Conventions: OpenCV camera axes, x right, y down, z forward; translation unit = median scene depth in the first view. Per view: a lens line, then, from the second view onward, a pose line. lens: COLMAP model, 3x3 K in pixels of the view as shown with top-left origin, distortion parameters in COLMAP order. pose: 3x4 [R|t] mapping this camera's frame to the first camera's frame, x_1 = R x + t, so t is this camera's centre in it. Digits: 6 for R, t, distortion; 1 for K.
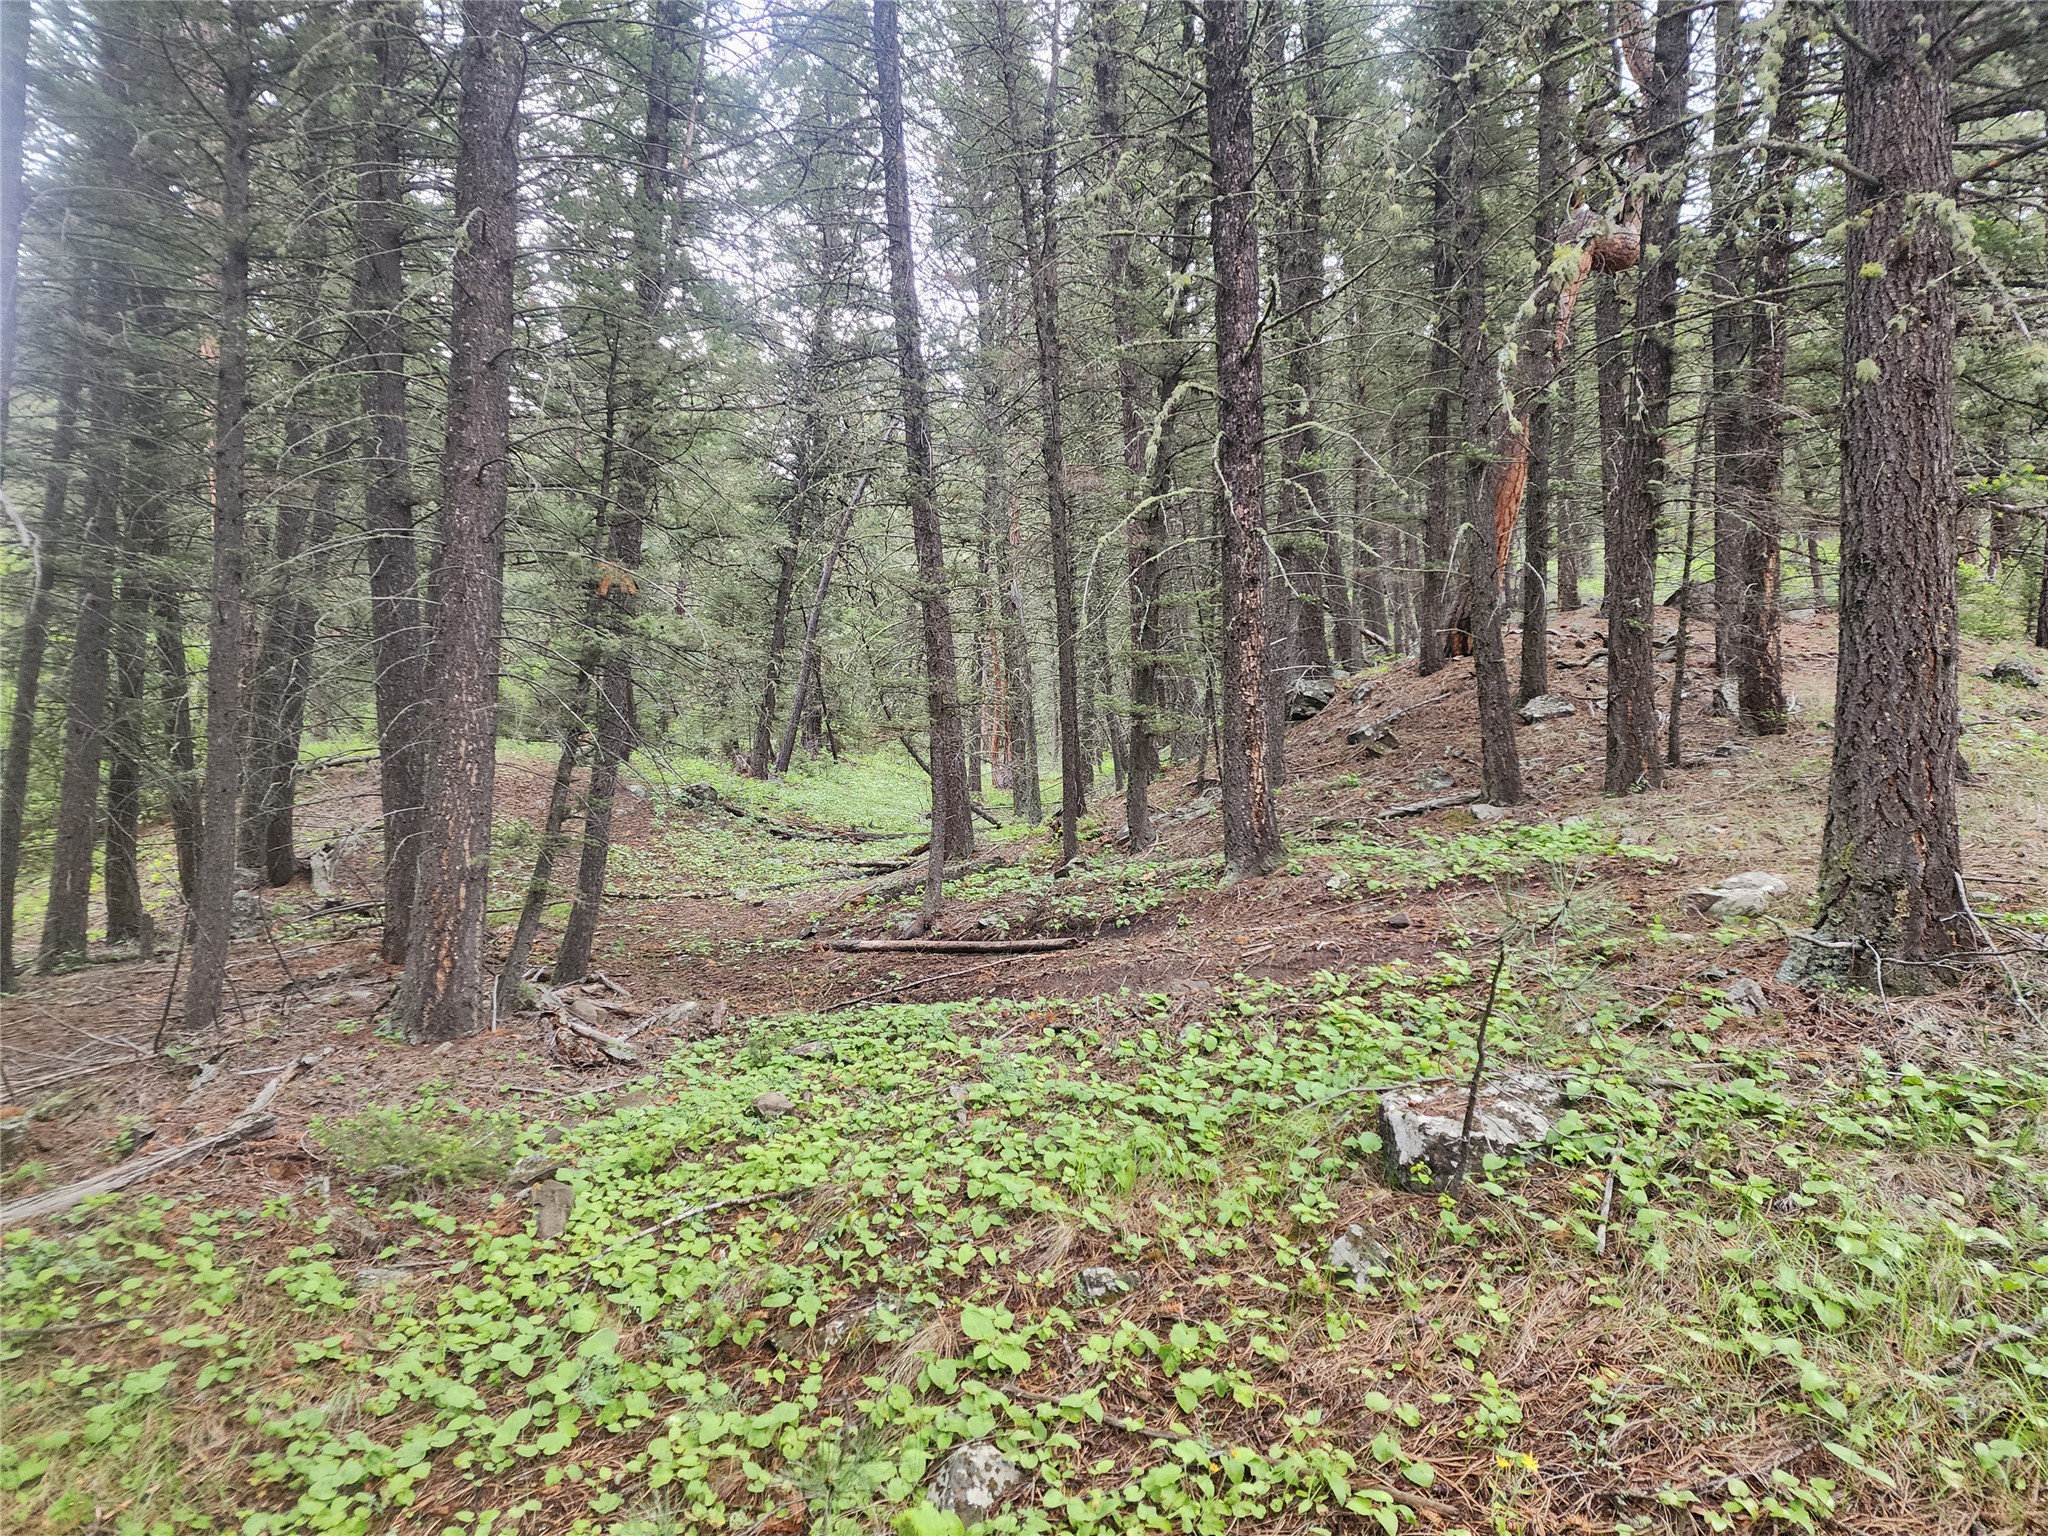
lens RADIAL K [[1342.6, 0, 1014.2], [0, 1342.6, 755.9], [0, 0, 1]] dist [0.066528, -0.057648]
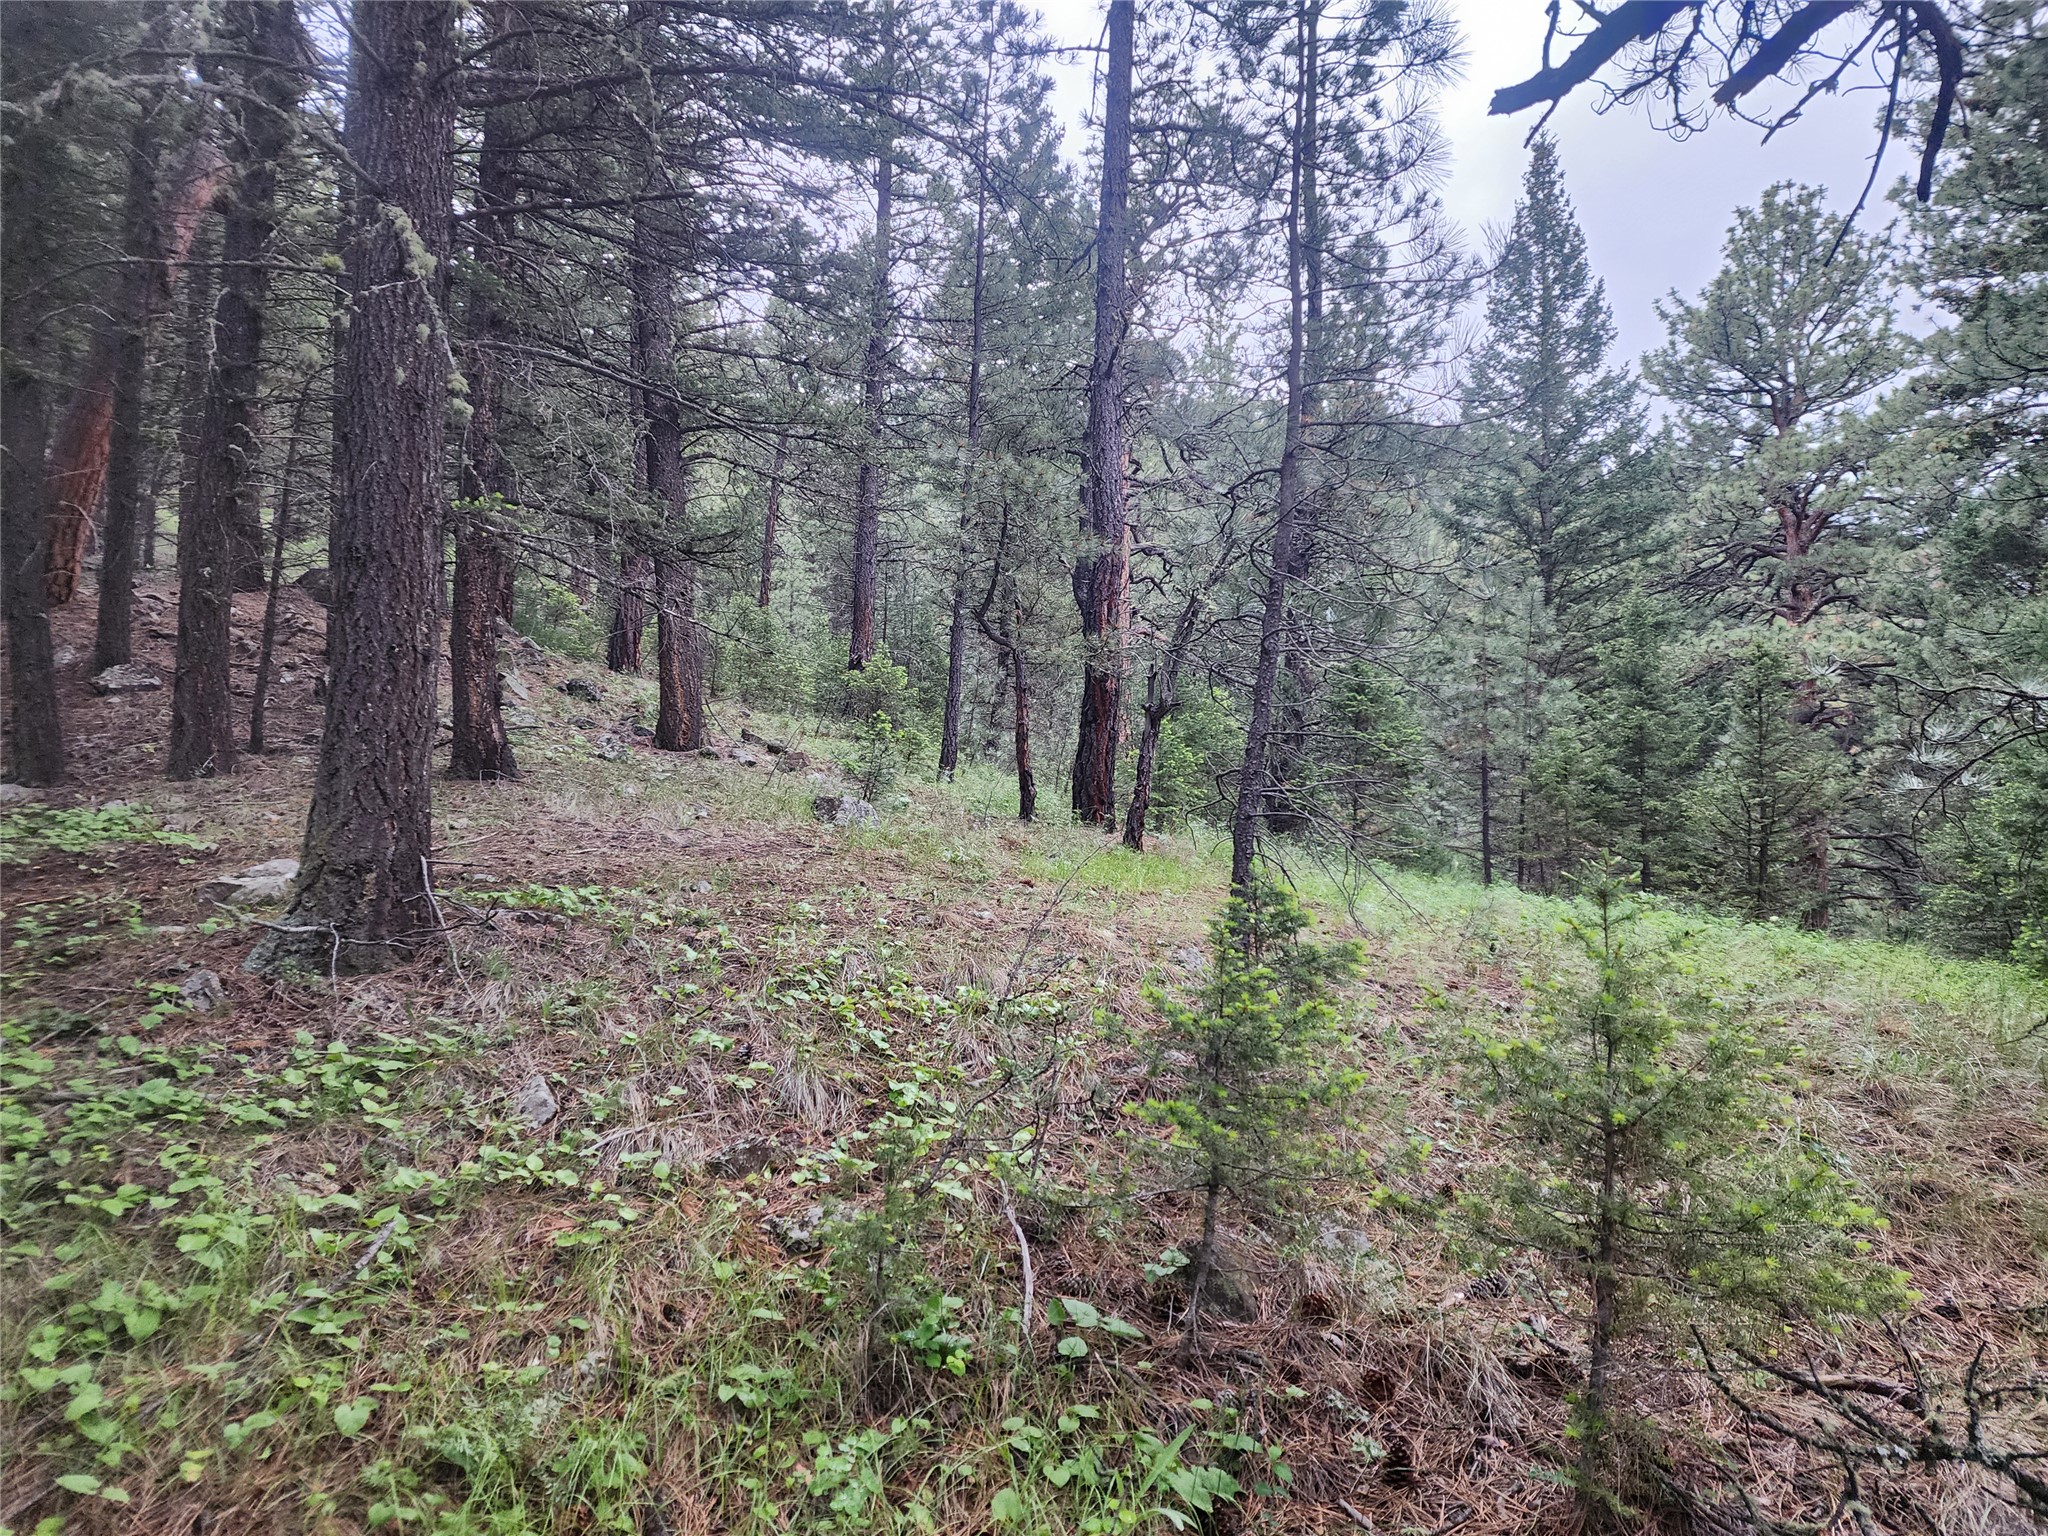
lens RADIAL K [[1342.6, 0, 1014.2], [0, 1342.6, 755.9], [0, 0, 1]] dist [0.066528, -0.057648]
pose [[0.616494, 0.051301, 0.785687, 0.133770], [-0.056097, 0.998201, -0.021160, 0.002930], [-0.785359, -0.031030, 0.618262, -0.026876]]
